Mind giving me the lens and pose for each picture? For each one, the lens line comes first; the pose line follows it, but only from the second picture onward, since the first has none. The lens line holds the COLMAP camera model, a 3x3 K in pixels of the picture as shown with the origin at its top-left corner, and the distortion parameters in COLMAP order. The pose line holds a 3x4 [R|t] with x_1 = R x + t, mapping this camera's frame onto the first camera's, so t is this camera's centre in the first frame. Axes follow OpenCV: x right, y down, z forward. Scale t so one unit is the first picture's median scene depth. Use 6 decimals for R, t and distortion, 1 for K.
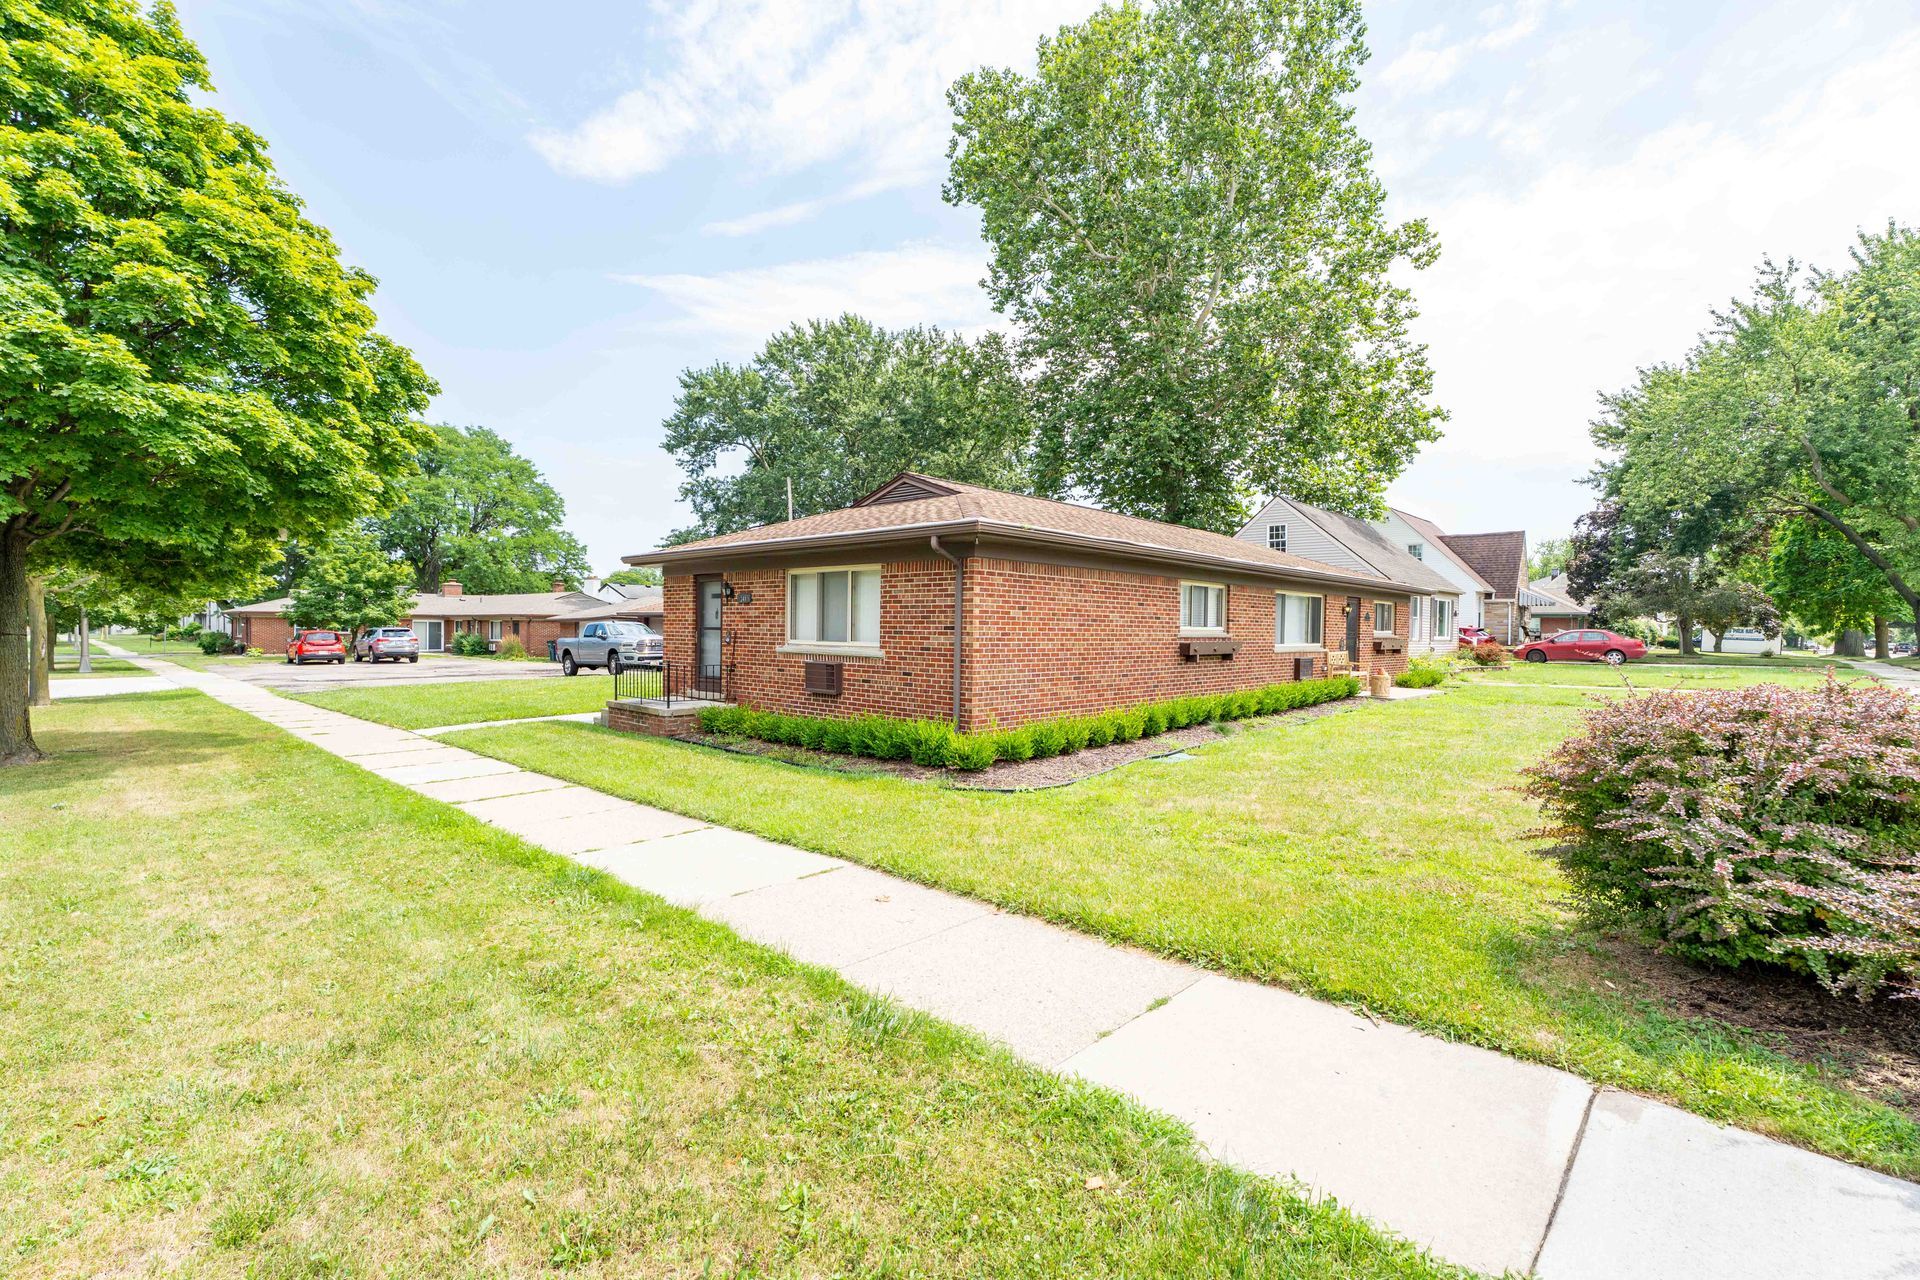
lens RADIAL K [[849.5, 0, 951.1], [0, 849.5, 631.4], [0, 0, 1]] dist [0.001268, 0.000325]
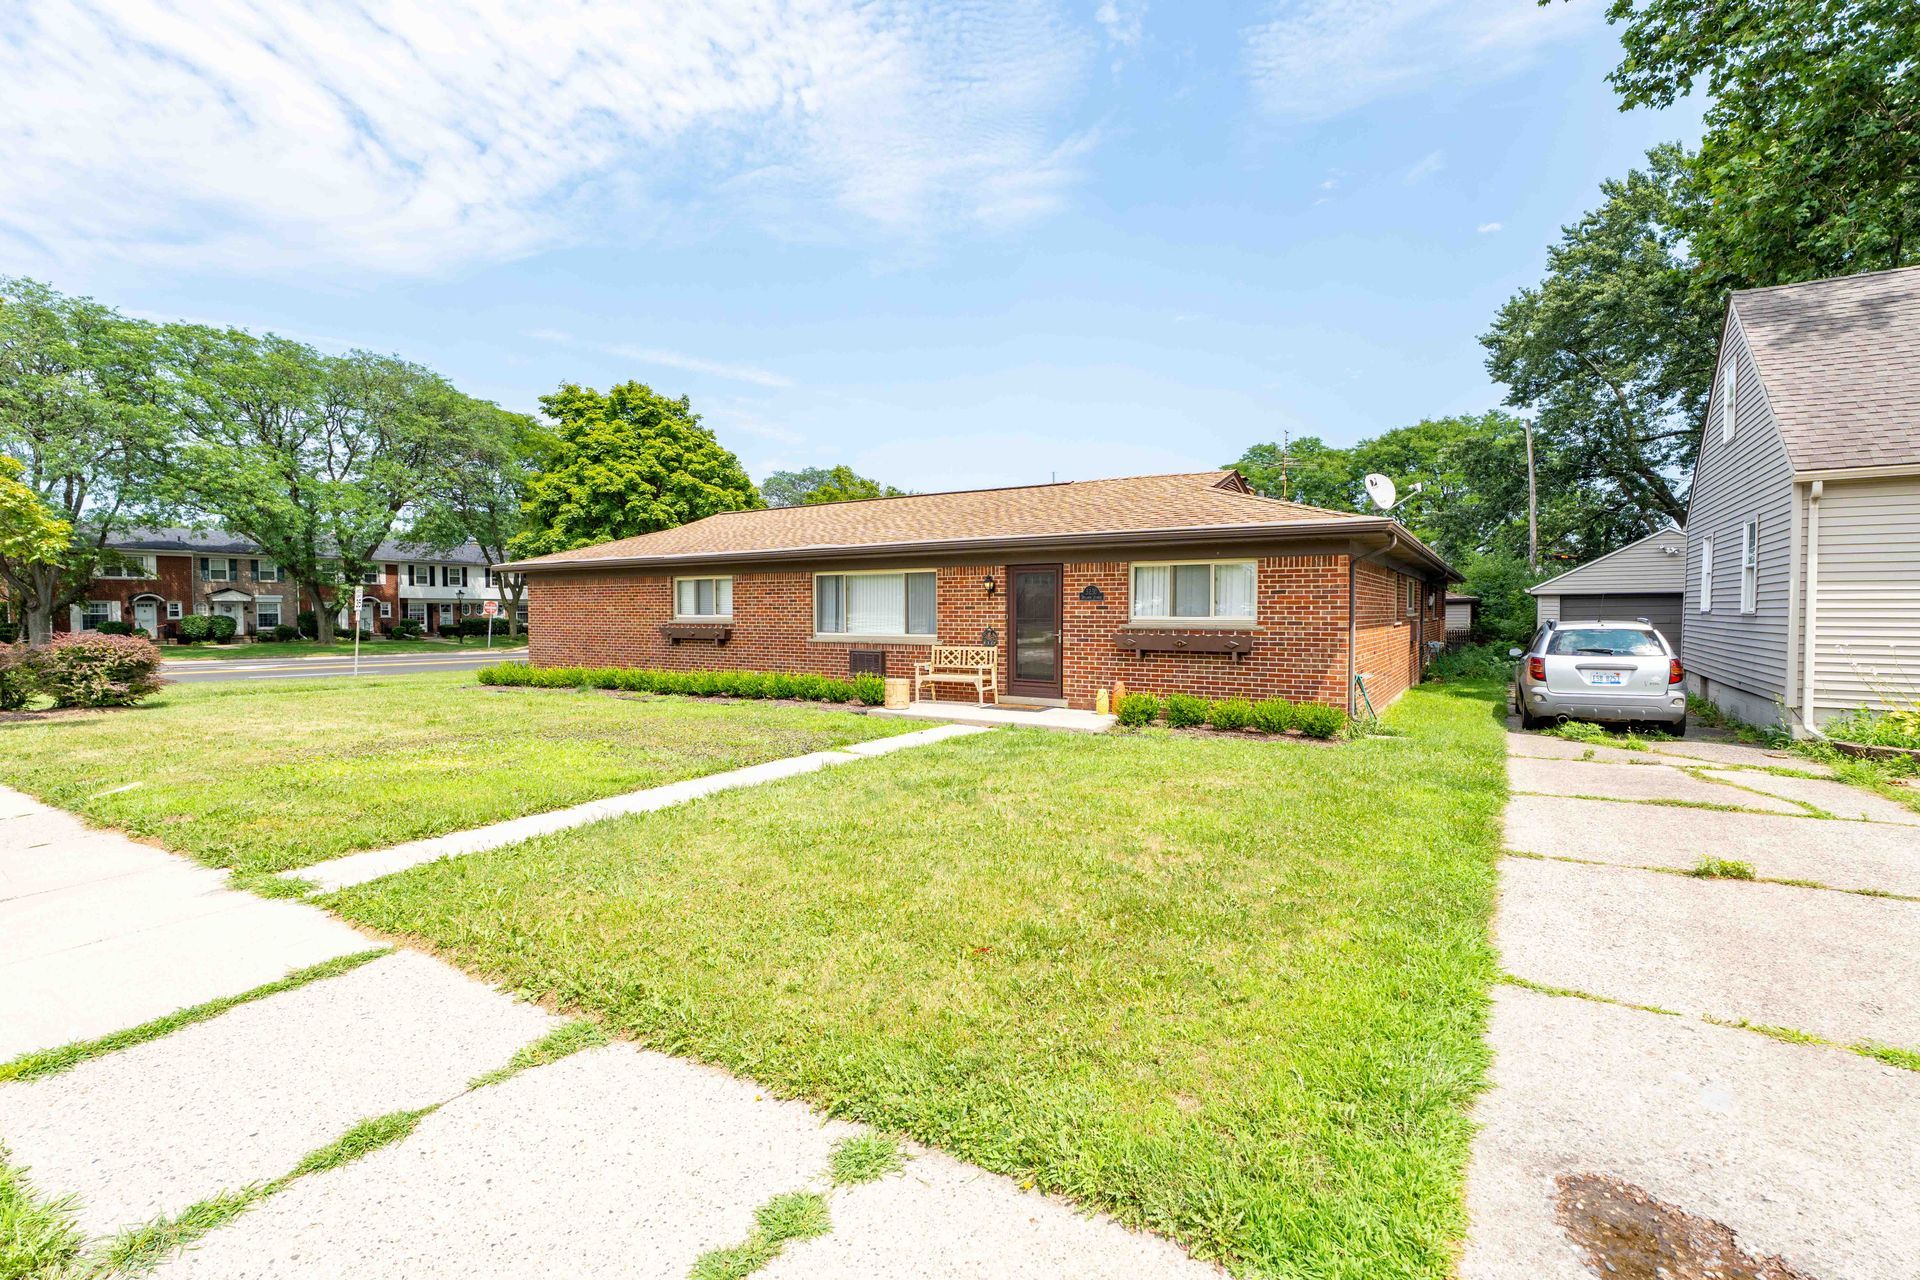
lens RADIAL K [[849.5, 0, 951.1], [0, 849.5, 631.4], [0, 0, 1]] dist [0.001268, 0.000325]
pose [[0.185168, 0.011972, -0.982634, 1.477501], [-0.003724, 0.999927, 0.011480, 0.002943], [0.982700, 0.001534, 0.185199, 1.100935]]
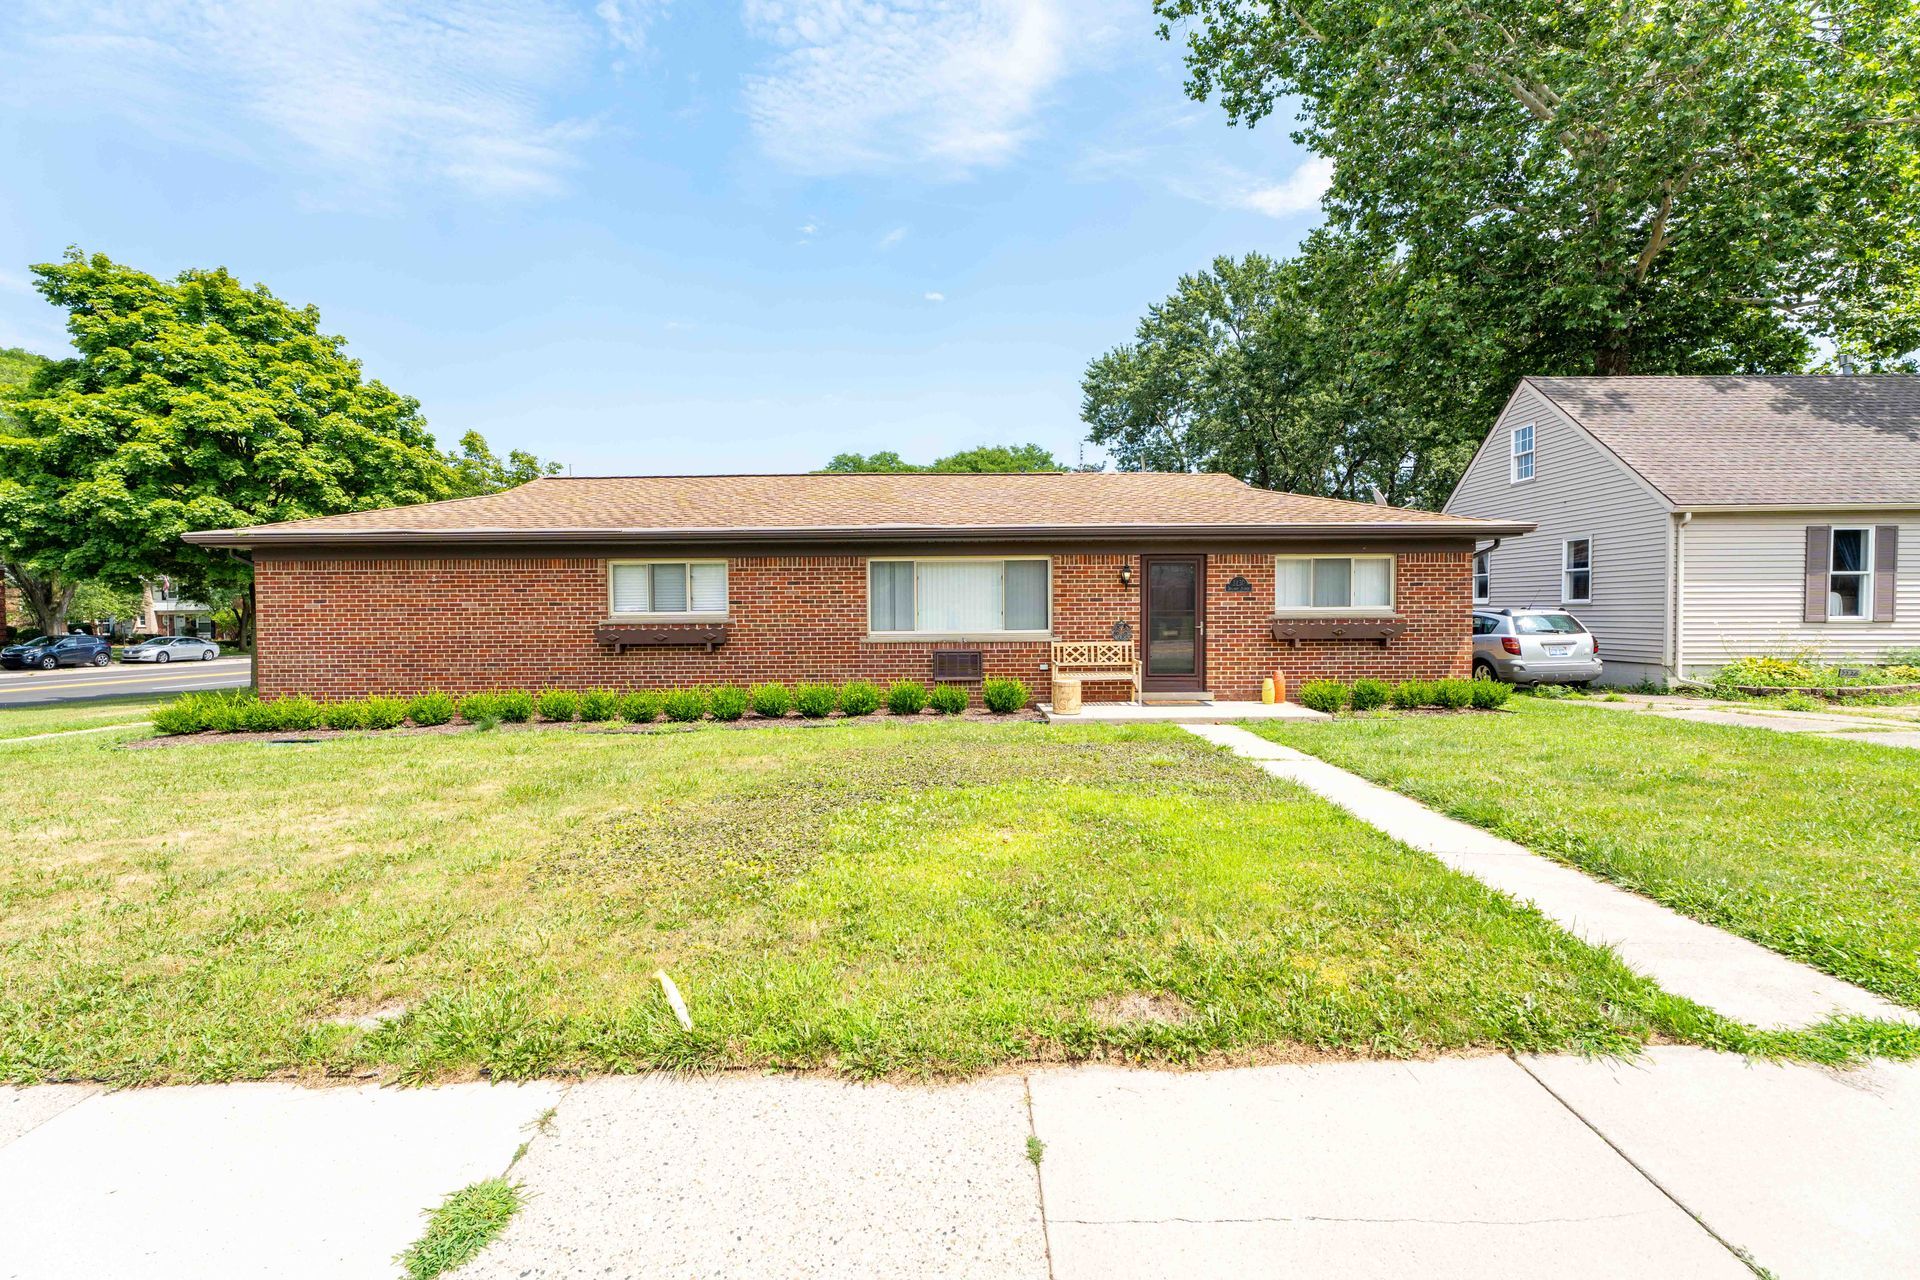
lens RADIAL K [[830.3, 0, 959.0], [0, 830.3, 631.8], [0, 0, 1]] dist [0.001402, -0.000009]
pose [[0.683960, 0.002605, -0.729515, 1.091272], [0.010478, 0.999855, 0.013394, 0.007298], [0.729444, -0.016805, 0.683834, 0.629350]]
